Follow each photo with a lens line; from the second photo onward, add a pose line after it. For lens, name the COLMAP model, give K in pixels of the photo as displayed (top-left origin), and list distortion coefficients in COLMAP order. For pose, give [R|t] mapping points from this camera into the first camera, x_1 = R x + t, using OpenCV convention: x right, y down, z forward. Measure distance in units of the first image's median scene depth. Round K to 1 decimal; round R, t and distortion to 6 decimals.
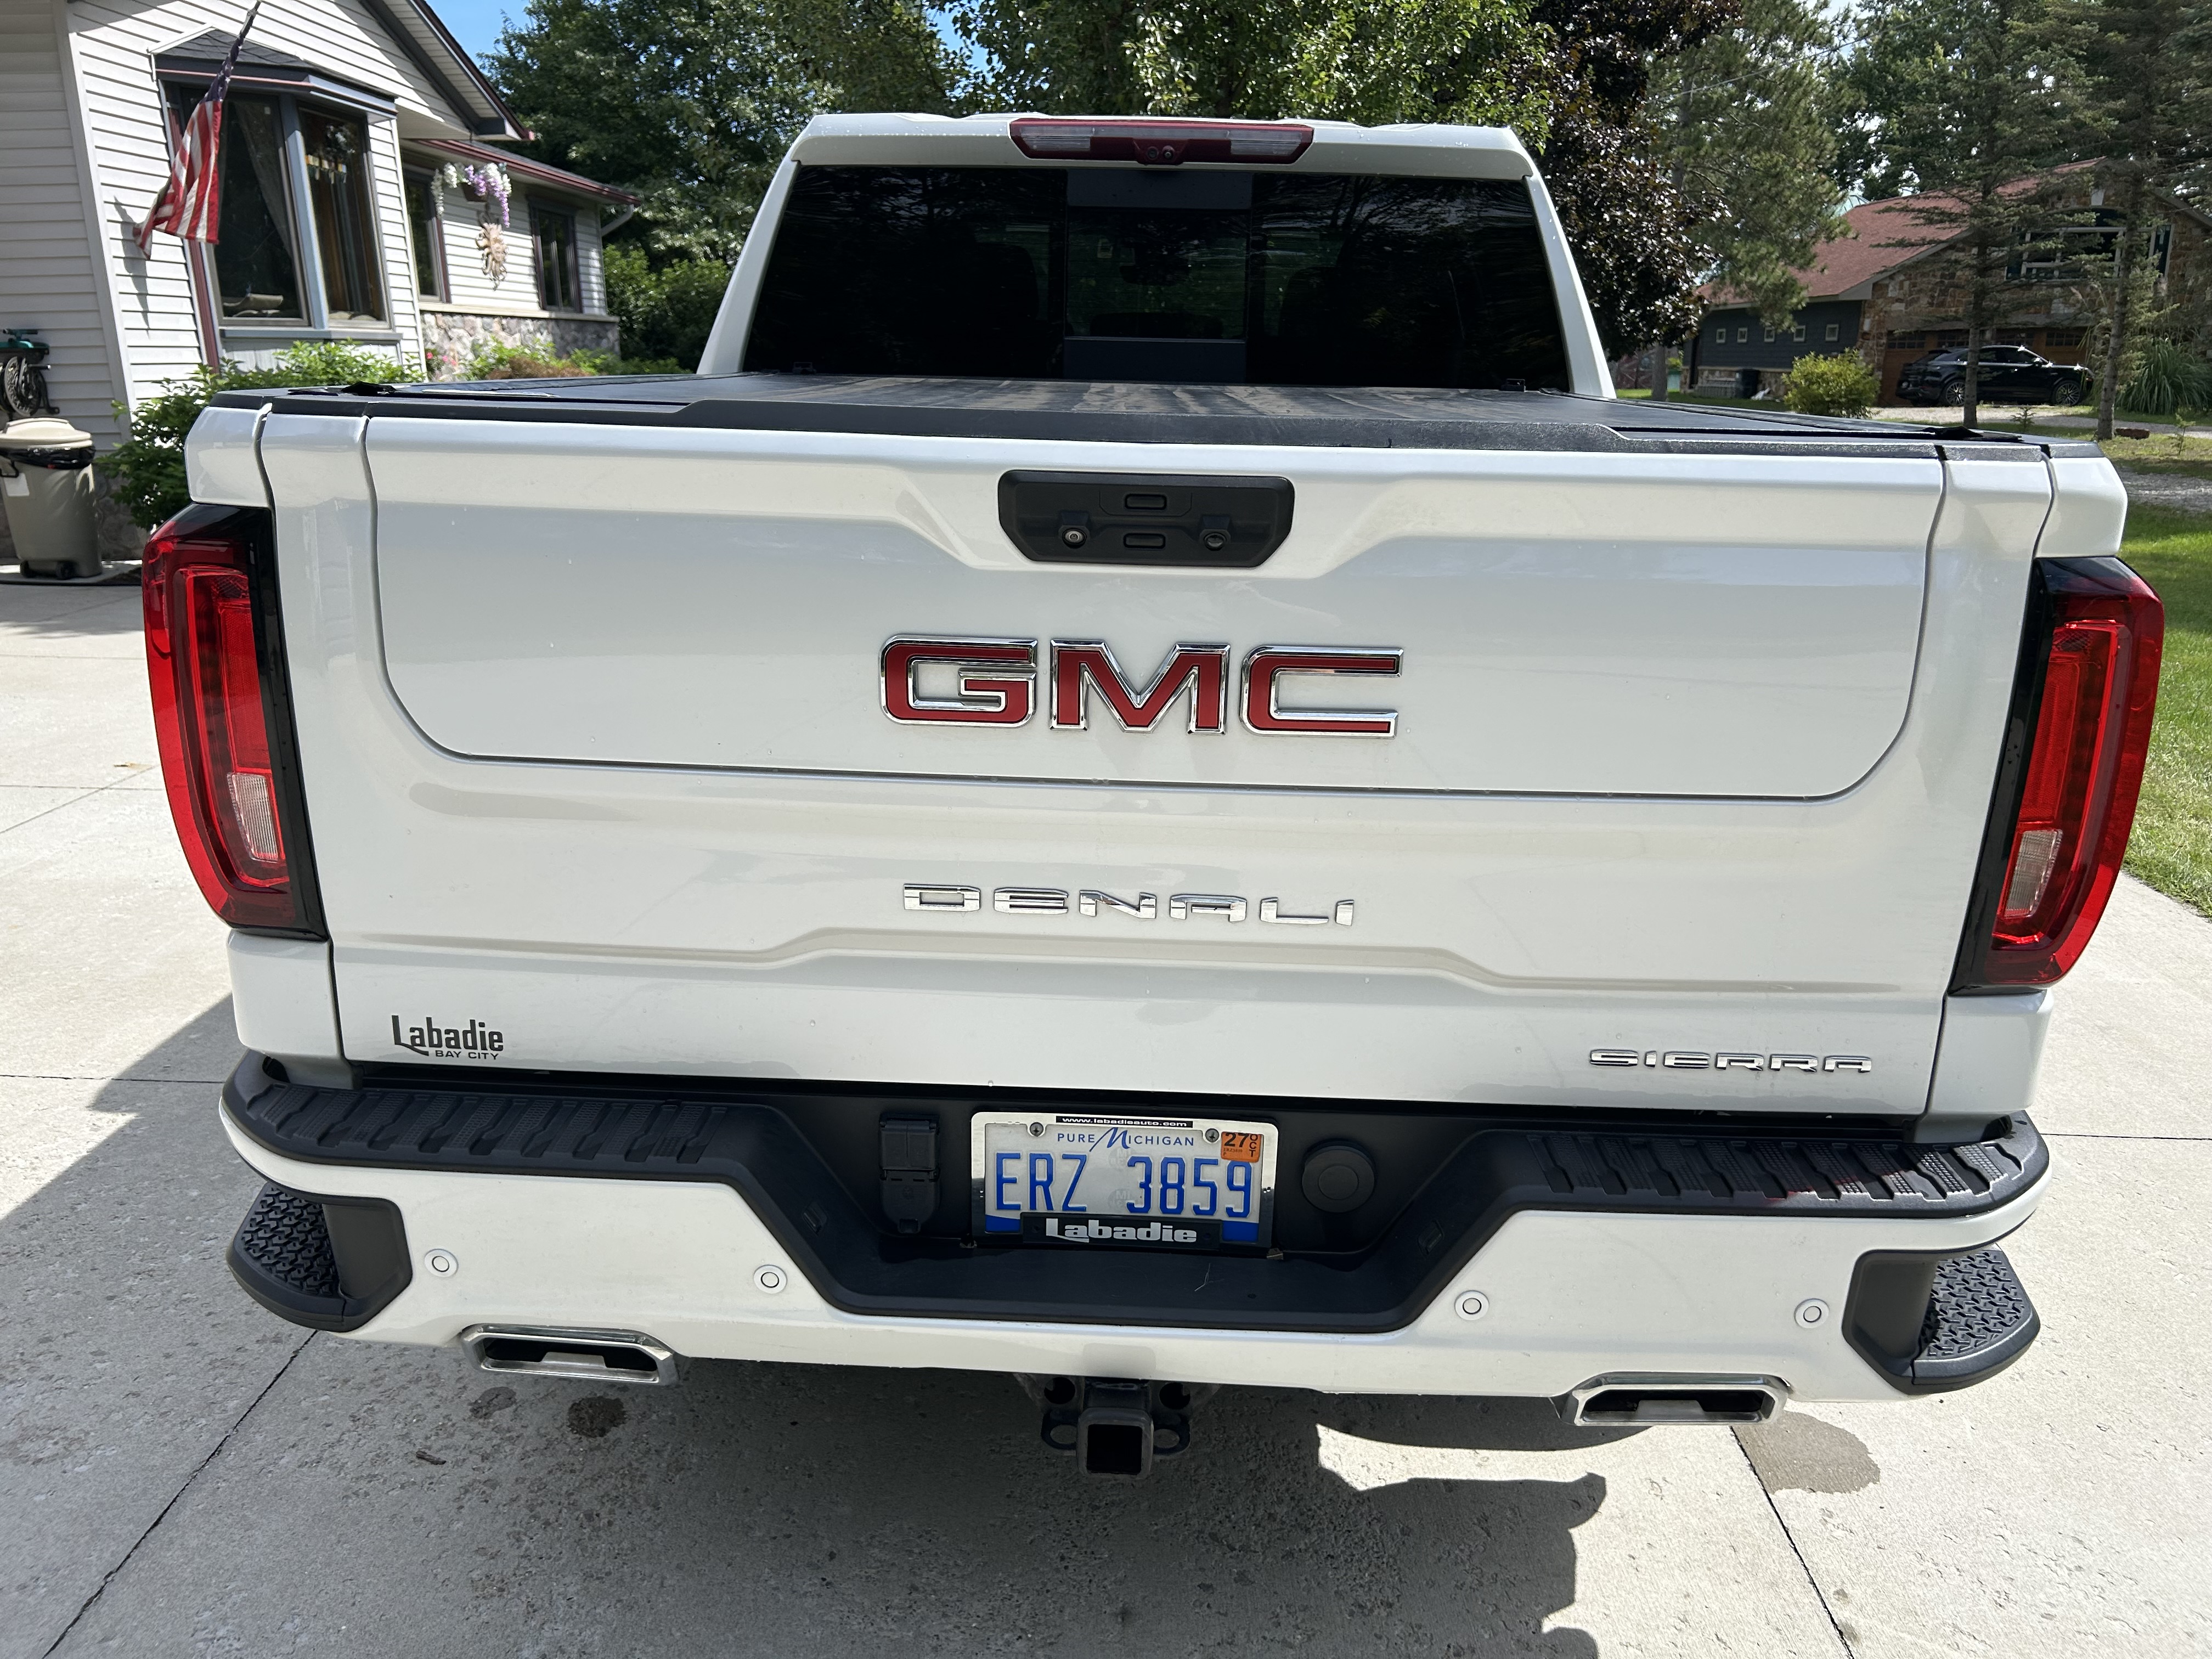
lens RADIAL K [[1662.8, 0, 1098.5], [0, 1662.8, 834.5], [0, 0, 1]] dist [0.065499, -0.081745]
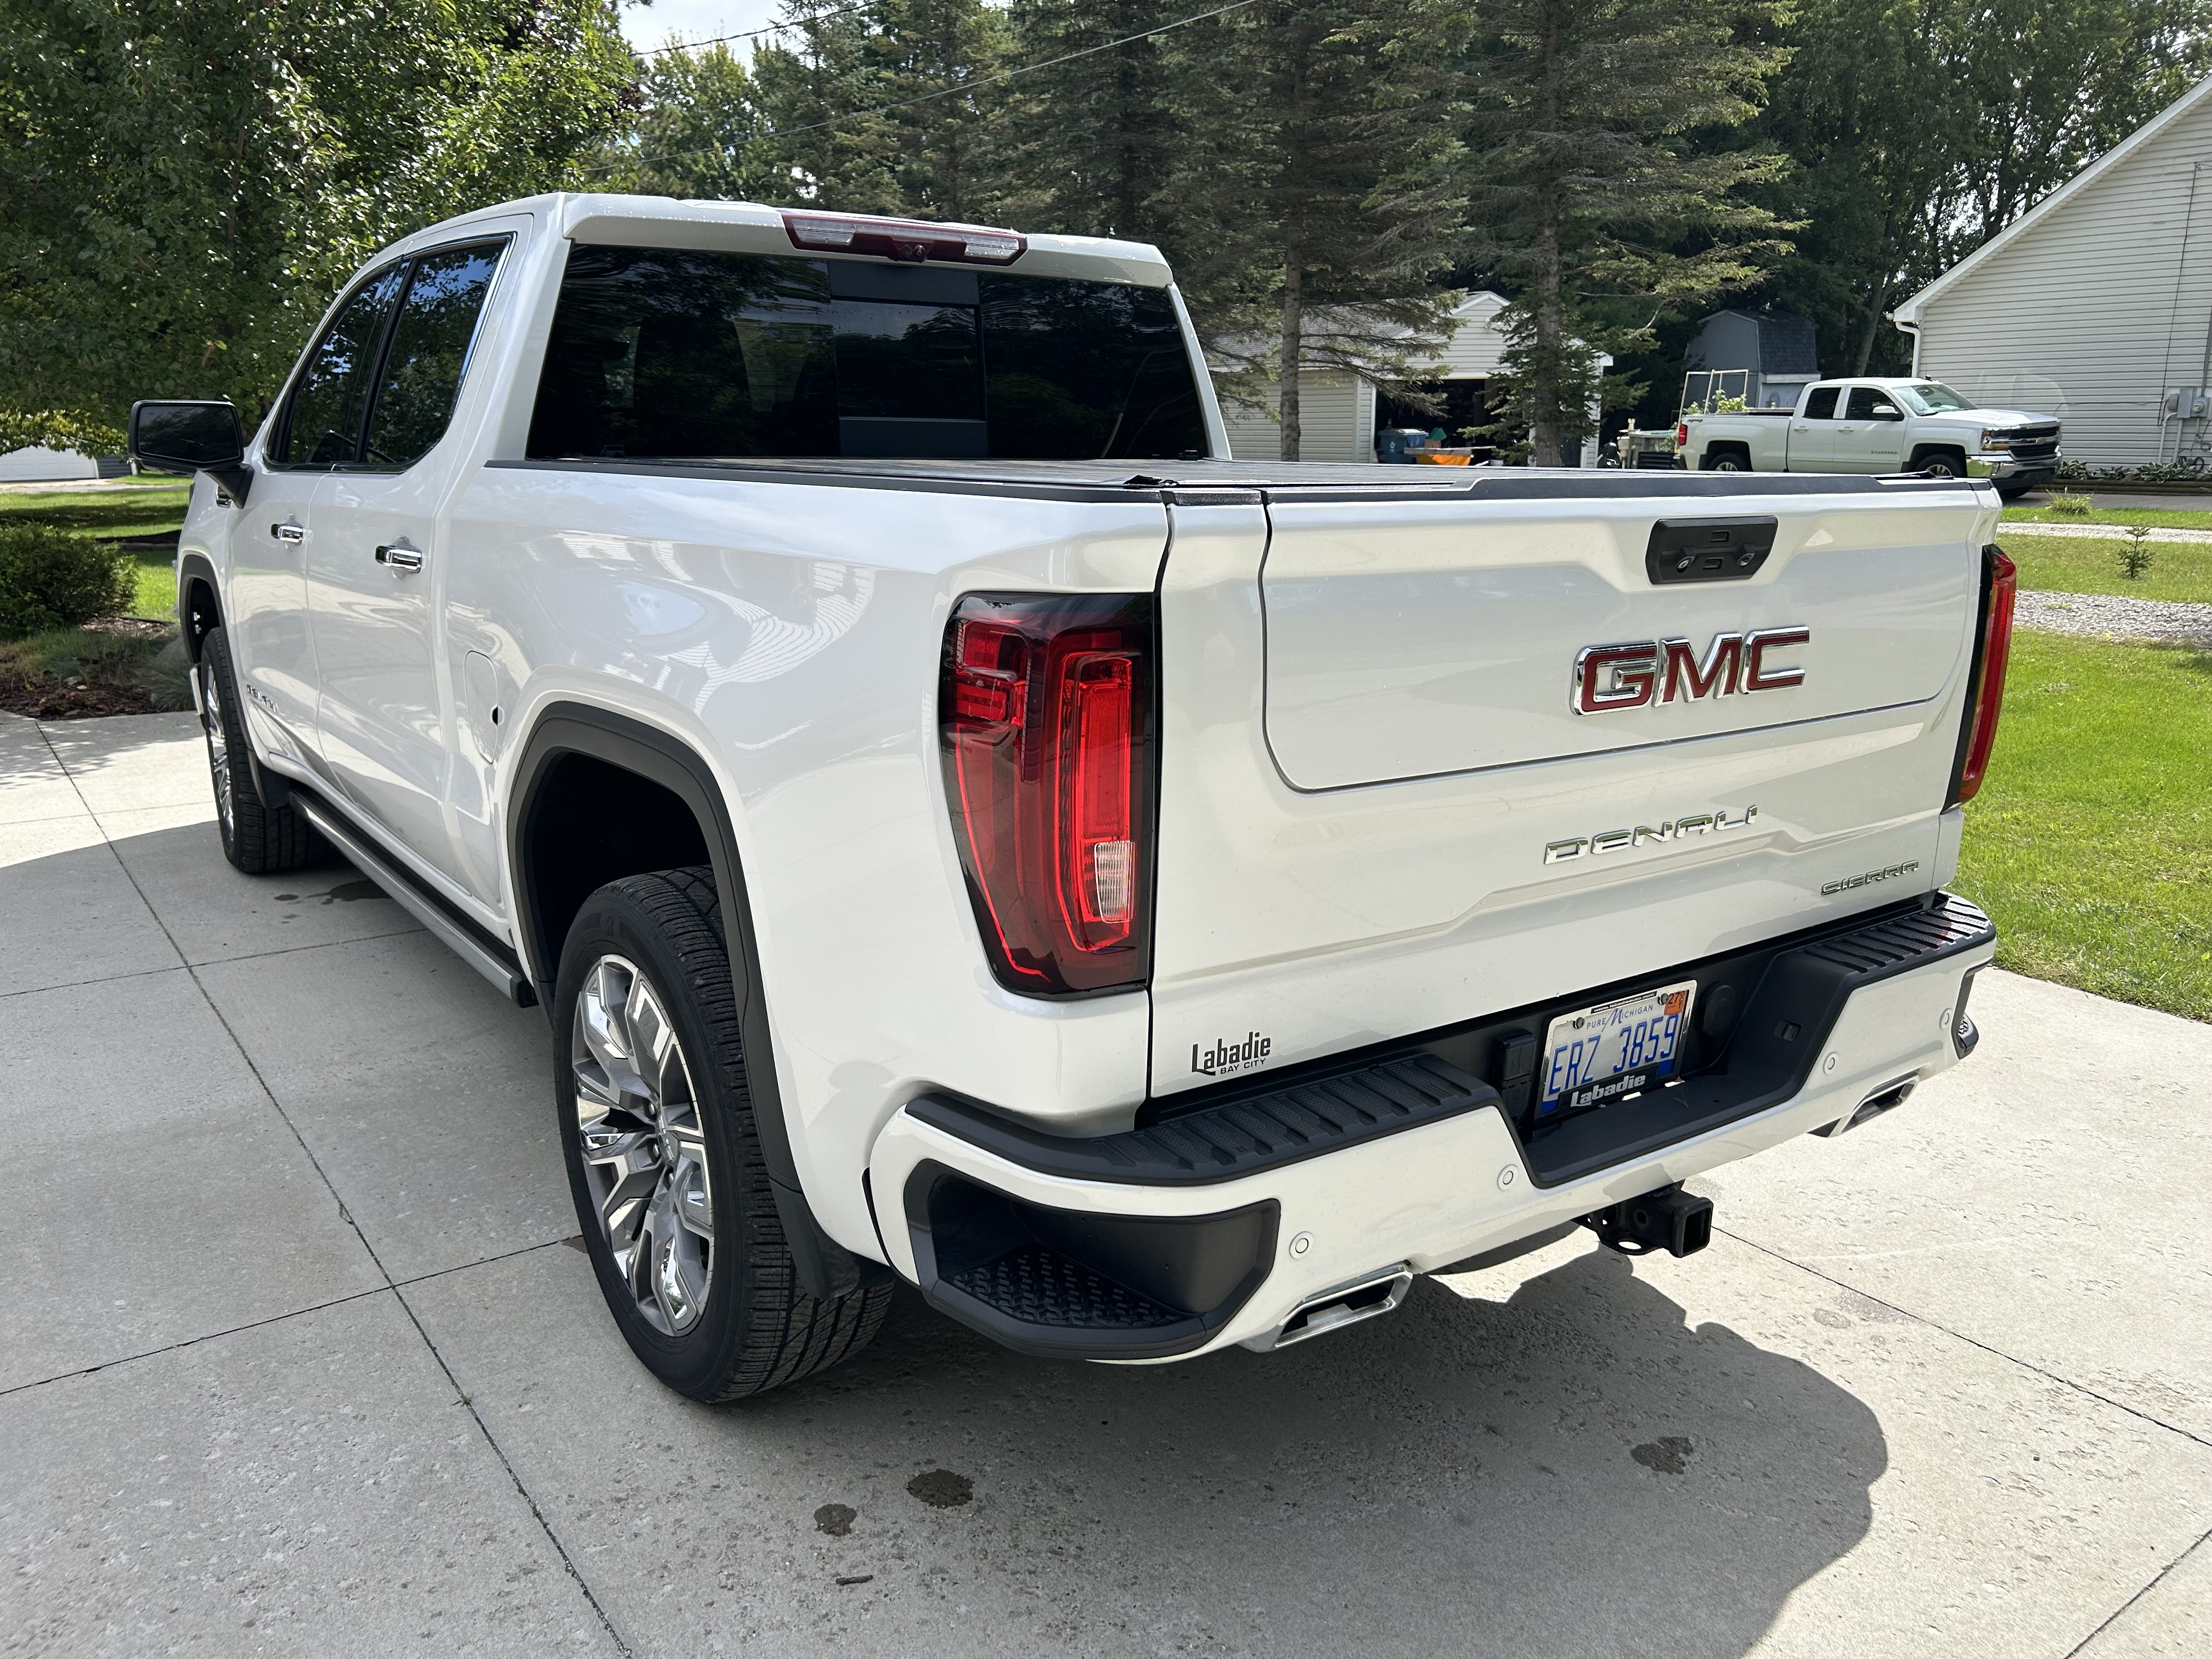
lens RADIAL K [[1662.8, 0, 1098.5], [0, 1662.8, 834.5], [0, 0, 1]] dist [0.065499, -0.081745]
pose [[0.799155, -0.153178, 0.581281, -1.070004], [0.174728, 0.984430, 0.019195, -0.058483], [-0.575171, 0.086226, 0.813476, 0.137877]]
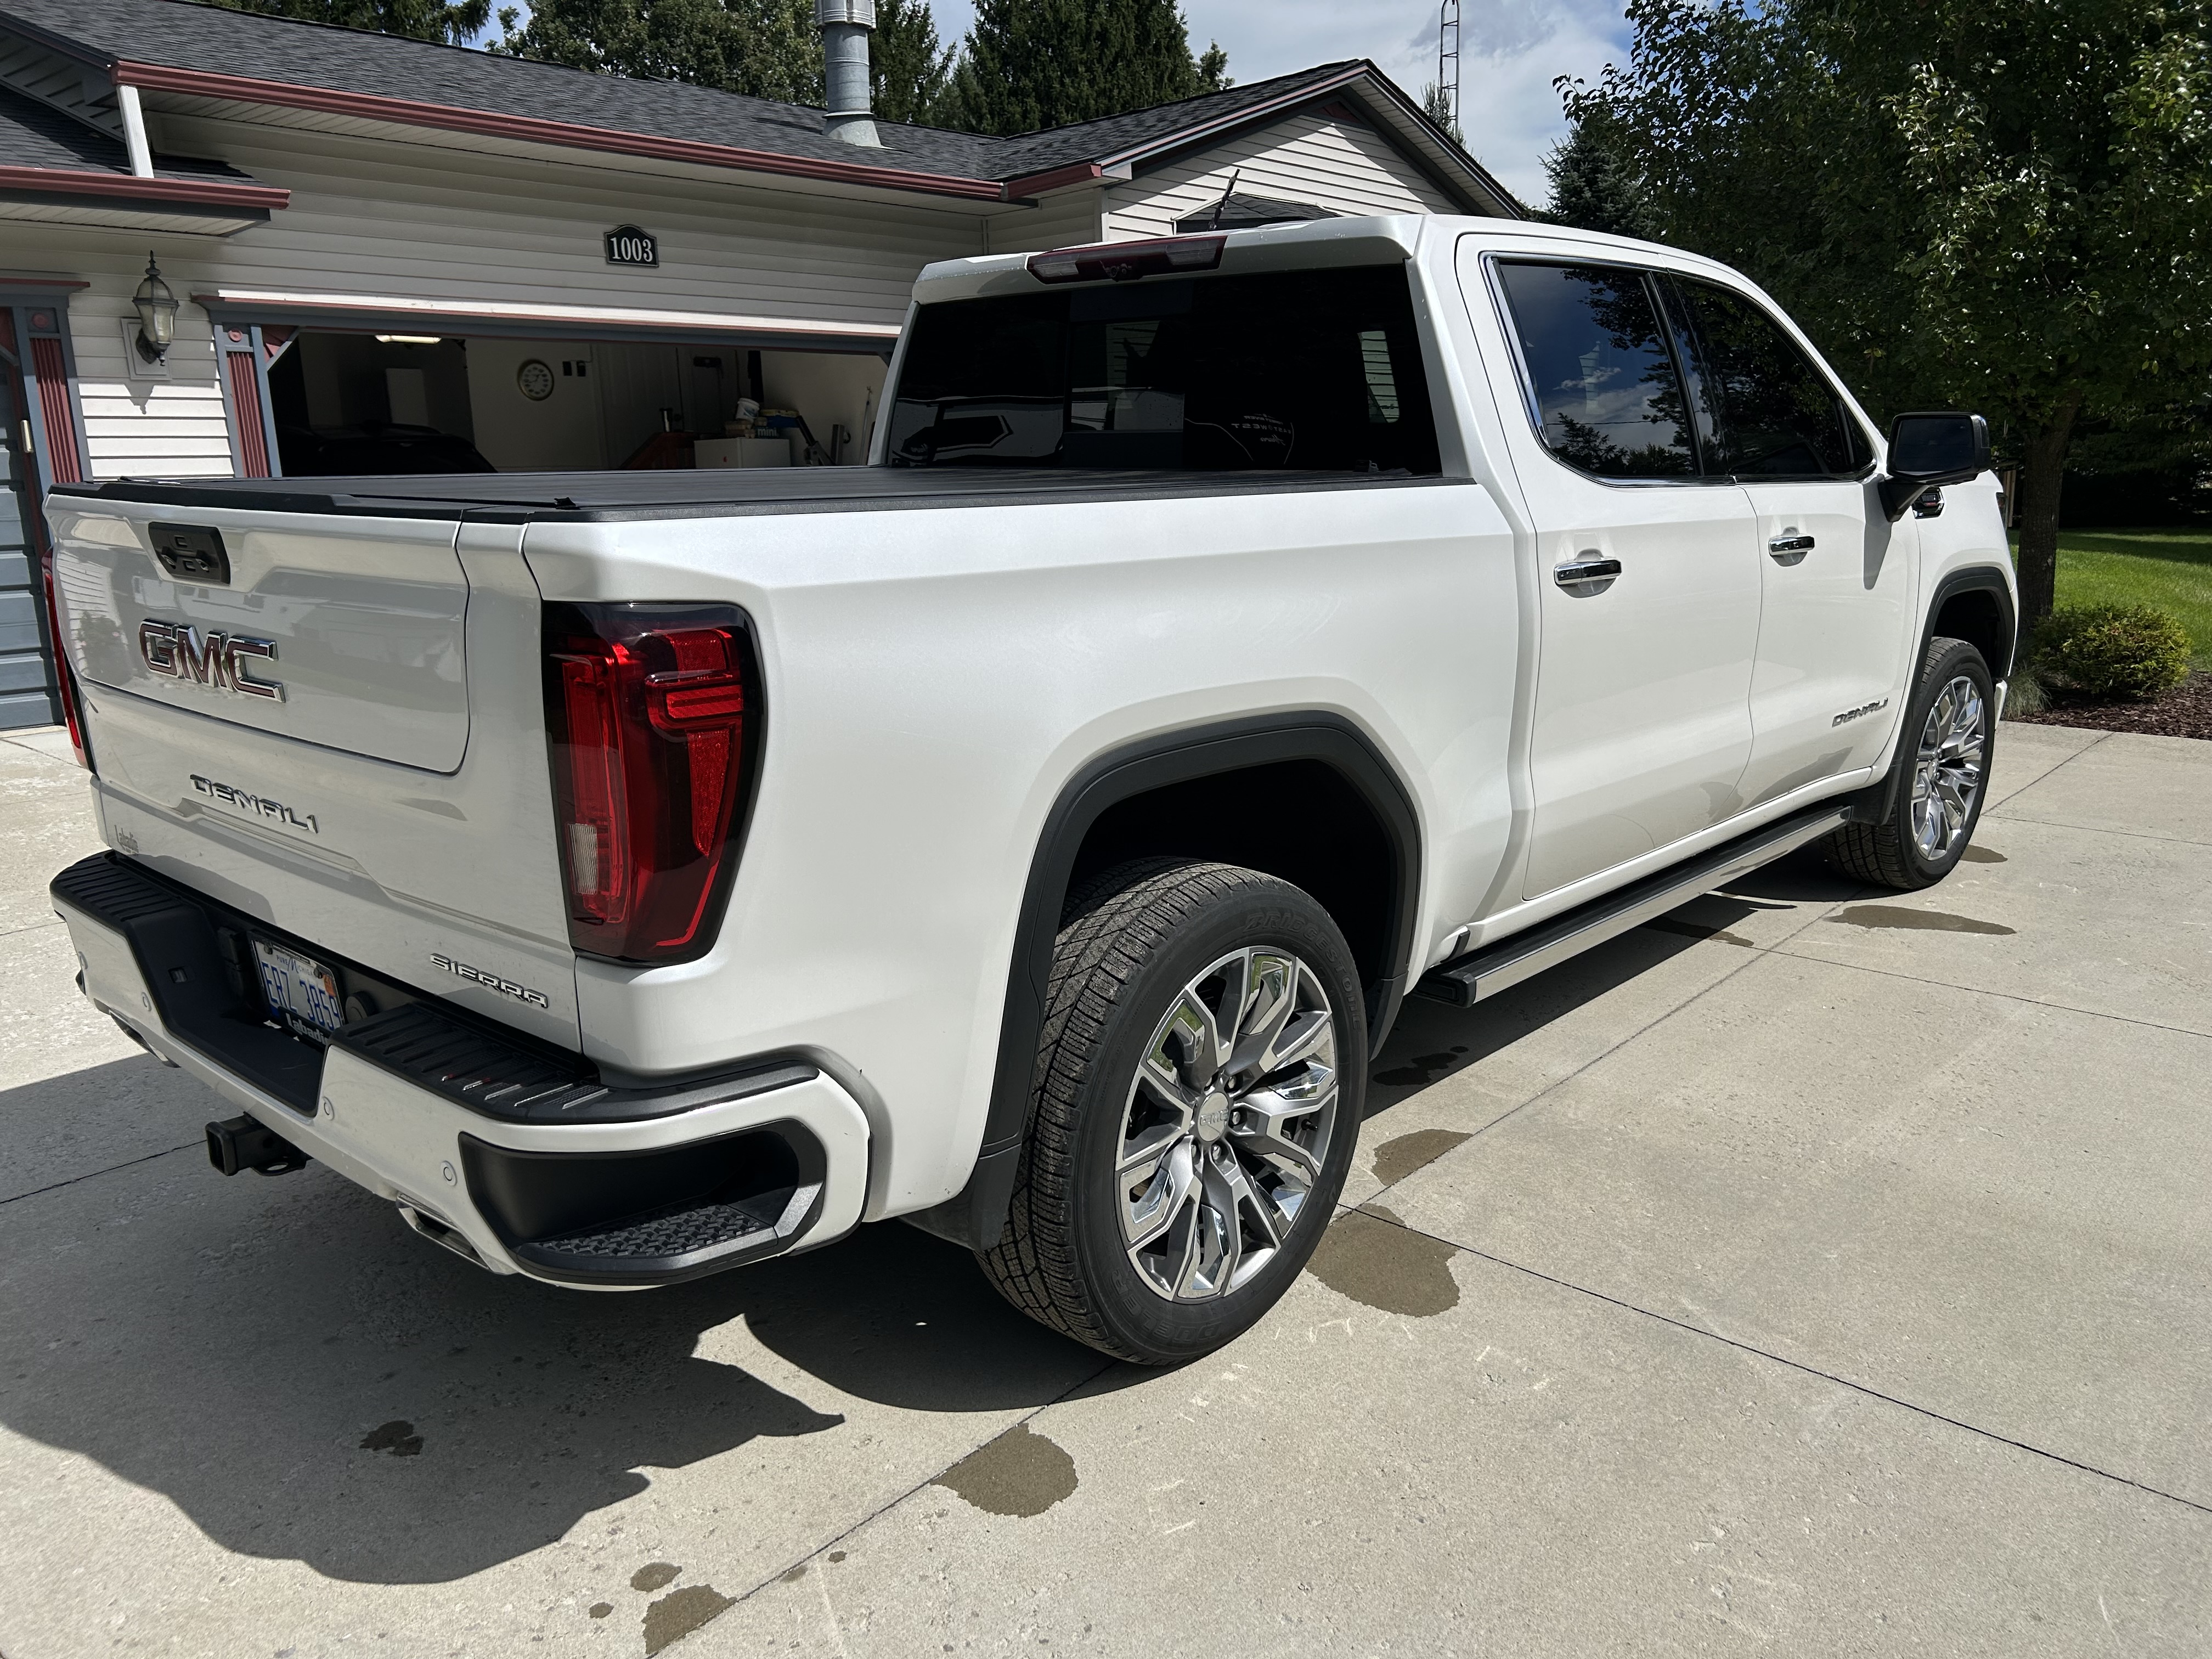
lens RADIAL K [[1662.8, 0, 1098.5], [0, 1662.8, 834.5], [0, 0, 1]] dist [0.065499, -0.081745]
pose [[0.756161, 0.125922, -0.642156, 1.545142], [-0.159154, 0.987234, 0.006180, -0.057682], [0.634737, 0.097529, 0.766549, 0.288446]]
